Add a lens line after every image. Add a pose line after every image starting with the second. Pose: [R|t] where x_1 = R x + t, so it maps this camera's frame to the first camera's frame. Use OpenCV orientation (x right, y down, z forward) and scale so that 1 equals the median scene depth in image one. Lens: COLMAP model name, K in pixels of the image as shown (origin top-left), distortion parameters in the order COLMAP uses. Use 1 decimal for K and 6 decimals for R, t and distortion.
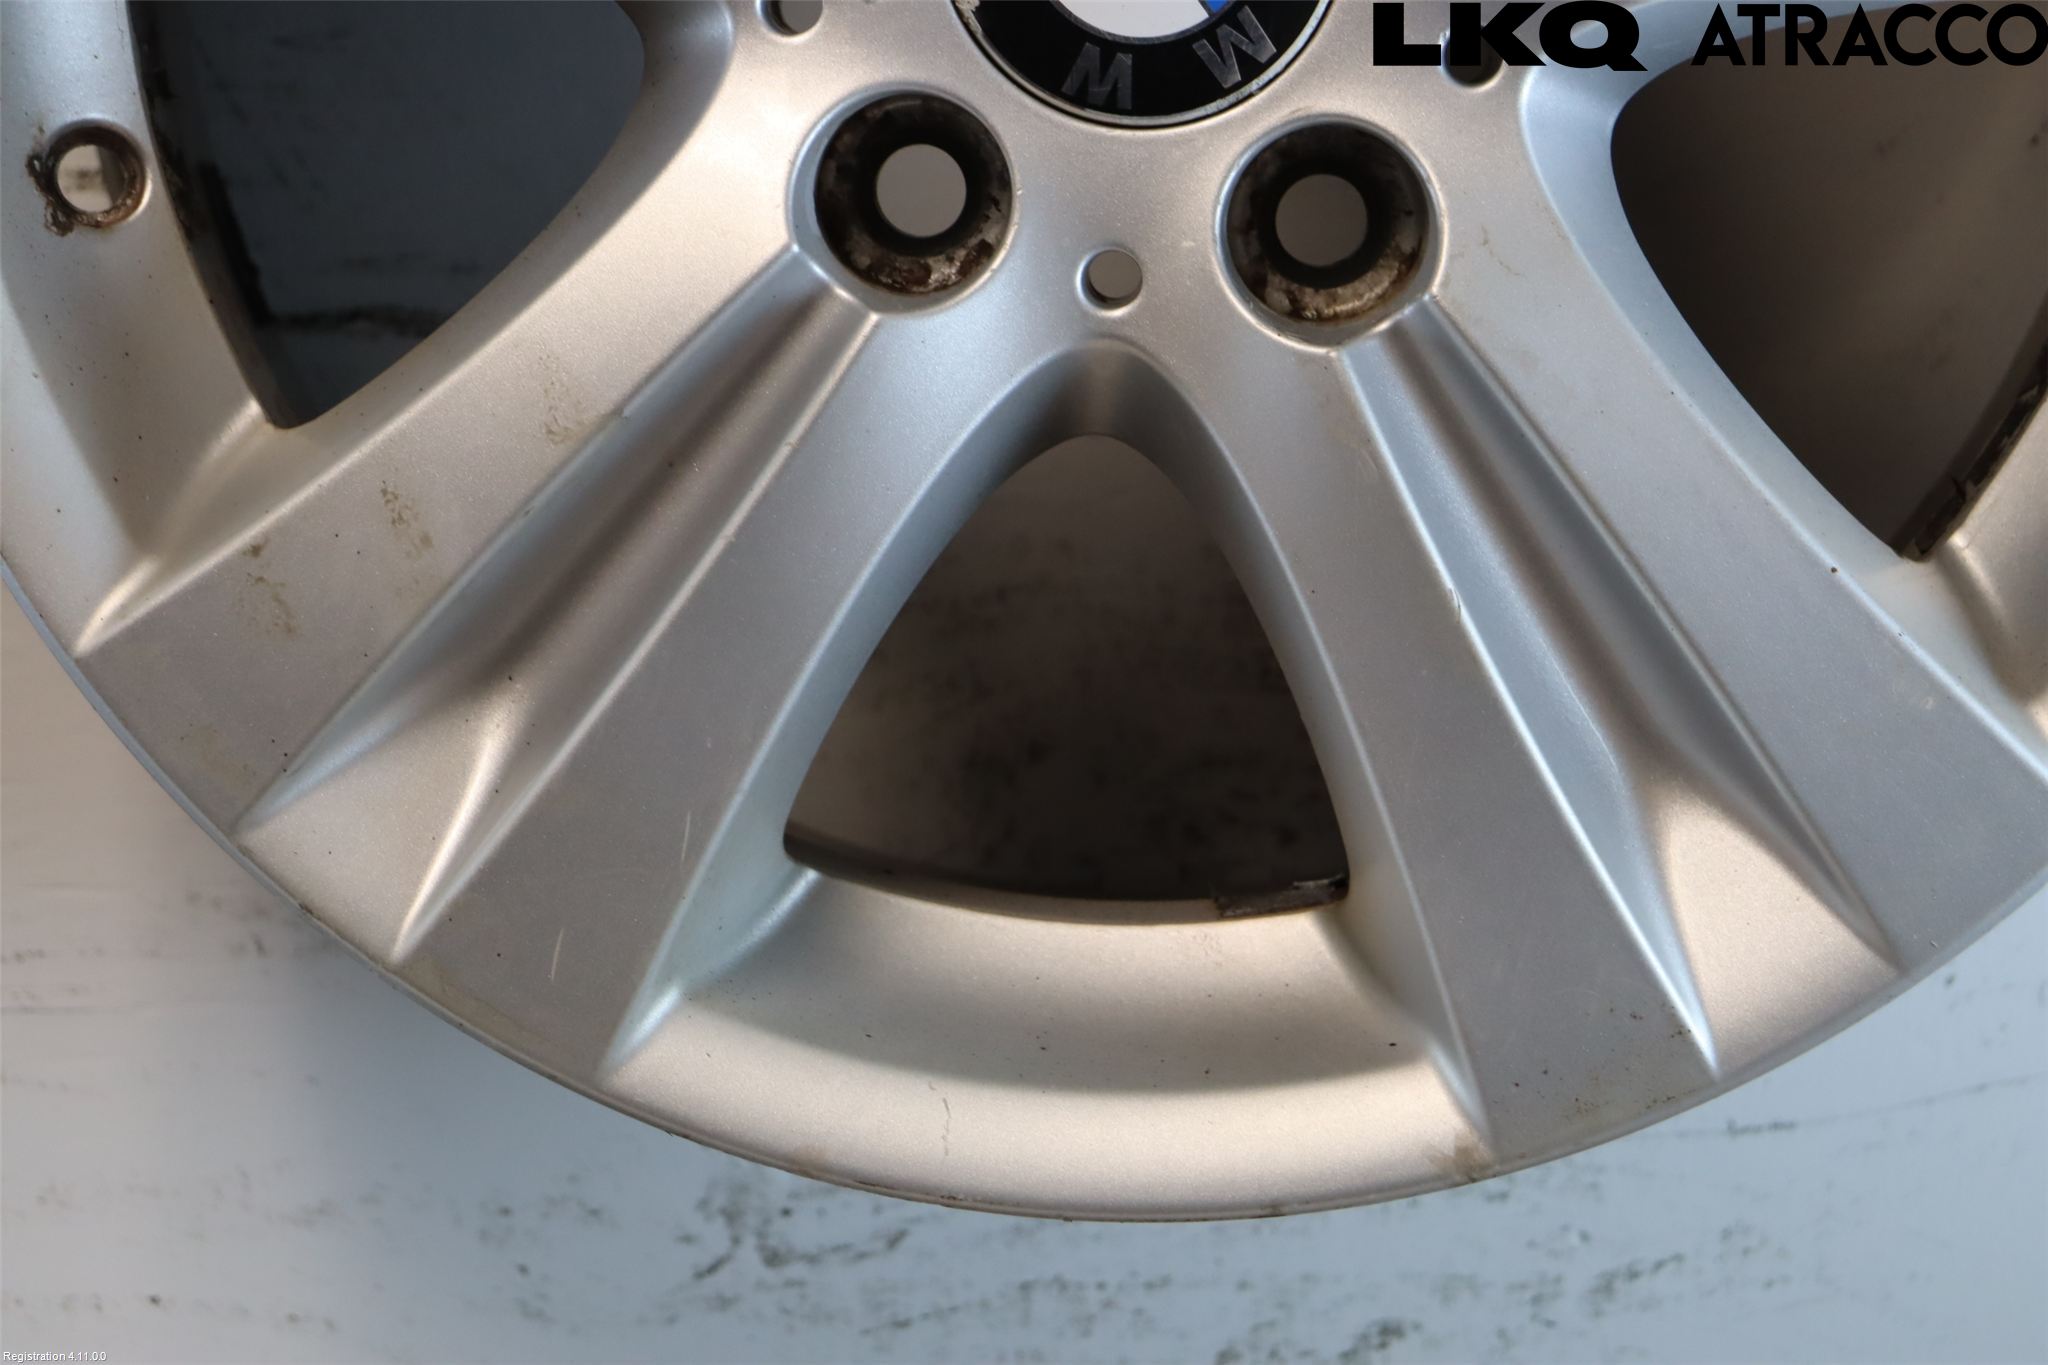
lens RADIAL K [[4672.6, 0, 1024.0], [0, 4672.6, 682.5], [0, 0, 1]] dist [0.329025, 0.335491]
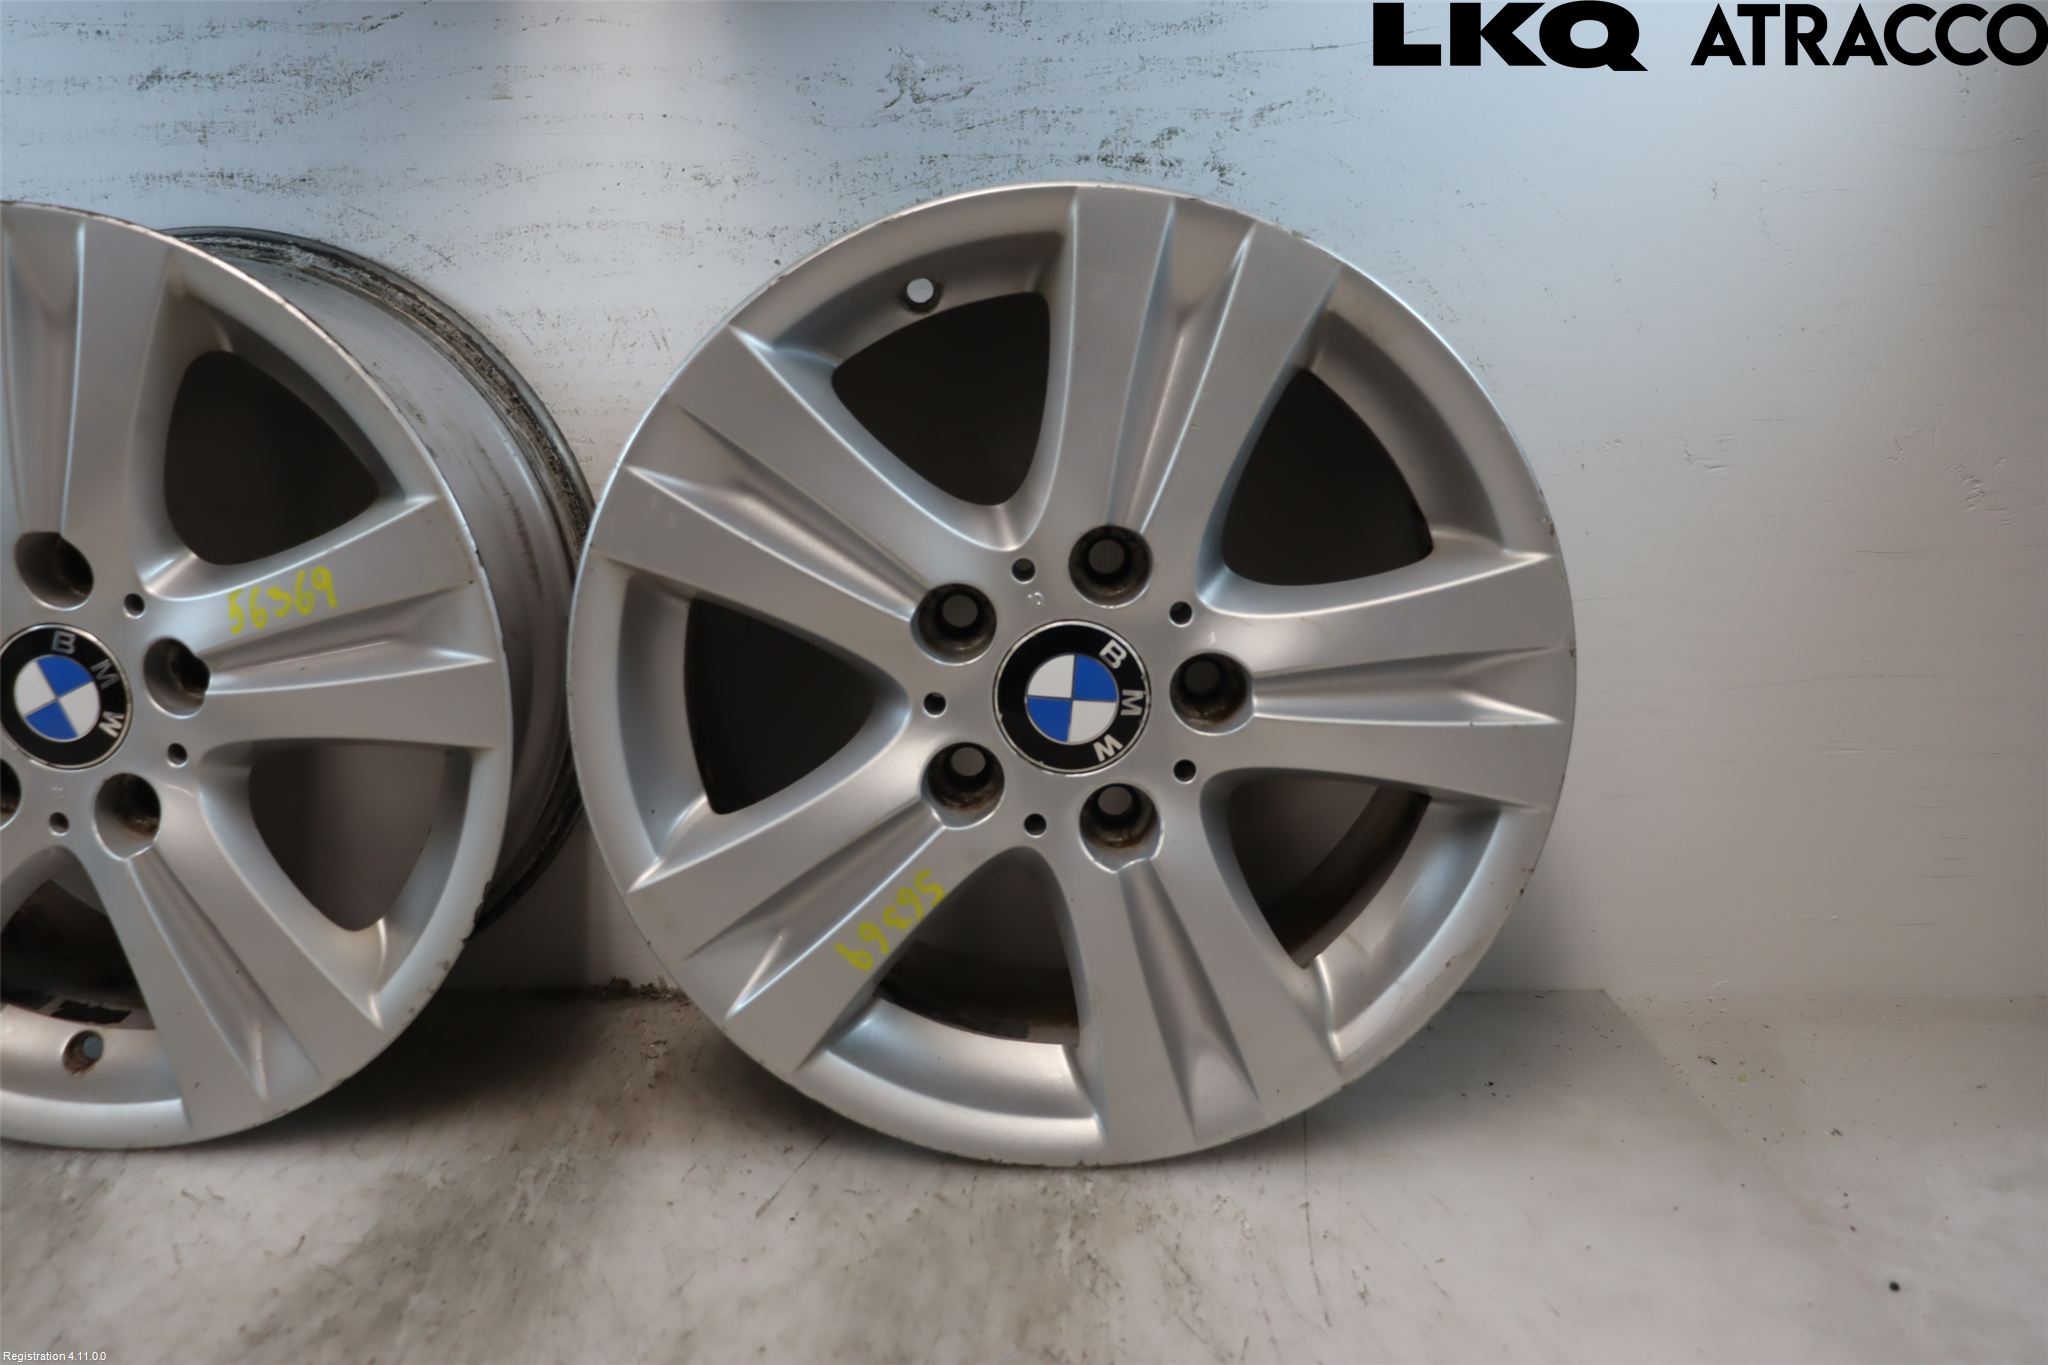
lens RADIAL K [[1676.5, 0, 1024.0], [0, 1676.5, 682.5], [0, 0, 1]] dist [-0.186008, 0.164982]
pose [[0.999507, 0.007542, 0.030490, -0.027930], [-0.010247, 0.995928, 0.089571, 0.434678], [-0.029690, -0.089839, 0.995514, 0.171399]]
